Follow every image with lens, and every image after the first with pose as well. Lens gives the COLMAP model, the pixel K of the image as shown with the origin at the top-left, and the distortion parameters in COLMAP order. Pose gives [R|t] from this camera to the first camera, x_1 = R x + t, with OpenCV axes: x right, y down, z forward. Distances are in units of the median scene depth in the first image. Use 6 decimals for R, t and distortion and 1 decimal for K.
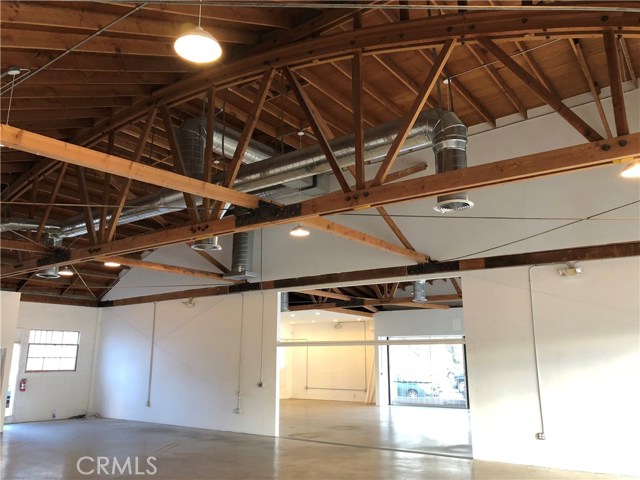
lens RADIAL K [[528.6, 0, 317.7], [0, 528.6, 237.1], [0, 0, 1]] dist [0.029442, -0.014327]
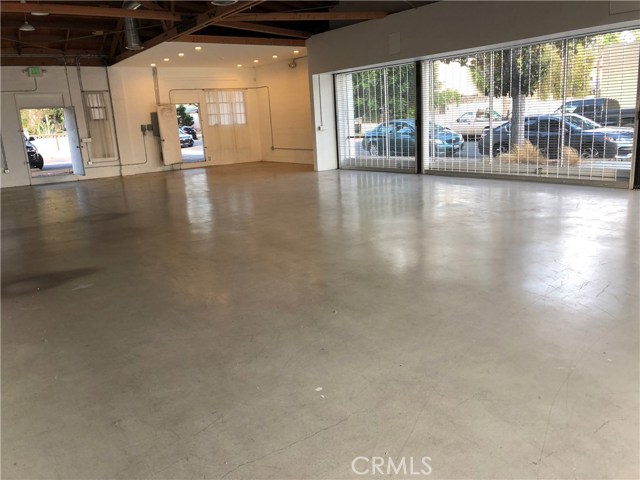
lens RADIAL K [[529.6, 0, 321.8], [0, 529.6, 237.6], [0, 0, 1]] dist [0.017593, -0.003167]
pose [[0.942815, 0.020010, -0.332715, 0.578566], [0.131282, 0.895217, 0.425854, 0.138982], [0.306373, -0.445181, 0.841397, 0.538857]]
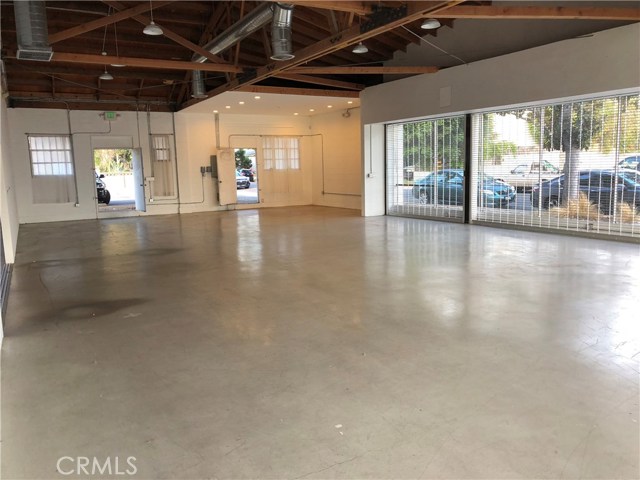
lens RADIAL K [[528.6, 0, 317.7], [0, 528.6, 237.1], [0, 0, 1]] dist [0.029442, -0.014327]
pose [[0.902175, 0.034602, -0.429980, 0.594885], [0.124418, 0.933544, 0.336177, 0.133739], [0.413038, -0.356788, 0.837915, 0.527538]]
